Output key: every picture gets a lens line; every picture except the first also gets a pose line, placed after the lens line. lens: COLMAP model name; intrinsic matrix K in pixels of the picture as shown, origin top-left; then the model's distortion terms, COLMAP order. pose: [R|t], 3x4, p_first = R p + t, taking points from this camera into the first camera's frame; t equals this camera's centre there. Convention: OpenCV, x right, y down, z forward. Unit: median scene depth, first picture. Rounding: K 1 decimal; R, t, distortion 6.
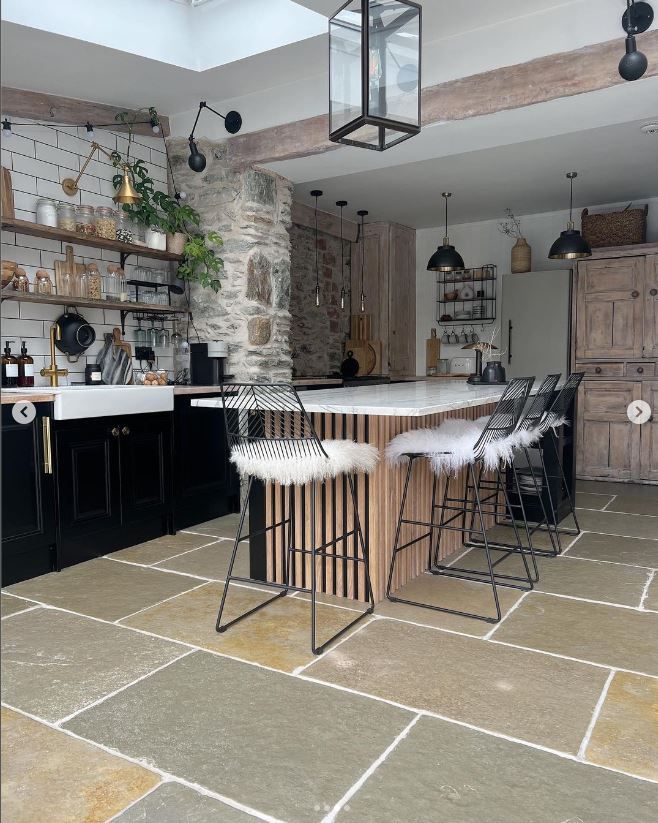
lens RADIAL K [[663.4, 0, 329.0], [0, 663.4, 411.5], [0, 0, 1]] dist [0.051955, -0.062363]
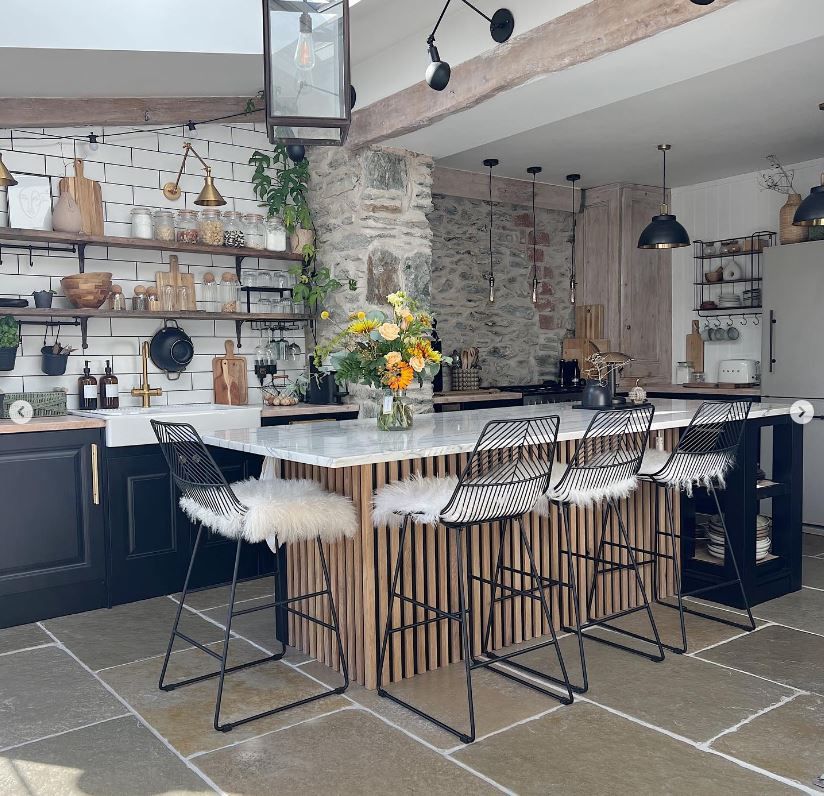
lens RADIAL K [[832.7, 0, 412.0], [0, 832.7, 398.0], [0, 0, 1]] dist [0.051481, -0.050436]
pose [[0.932969, 0.009908, -0.359820, 0.311527], [-0.014658, 0.999838, -0.010474, -0.037446], [0.359658, 0.015046, 0.932963, 0.034027]]
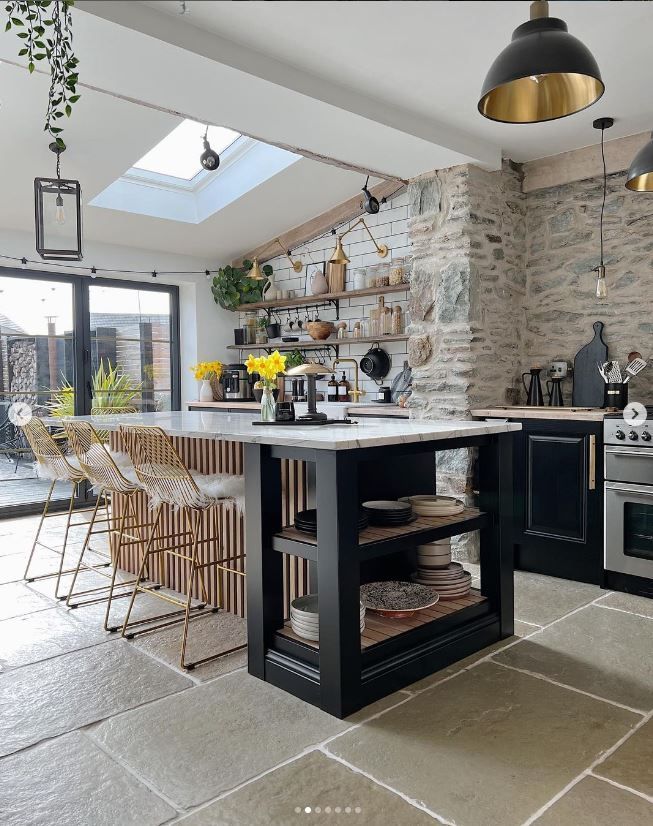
lens RADIAL K [[667.8, 0, 326.5], [0, 667.8, 413.0], [0, 0, 1]] dist [0.004954, 0.002228]
pose [[-0.257983, 0.053354, -0.964675, 0.831384], [-0.055755, 0.995988, 0.069997, -0.094703], [0.964539, 0.071843, -0.253973, 1.122144]]
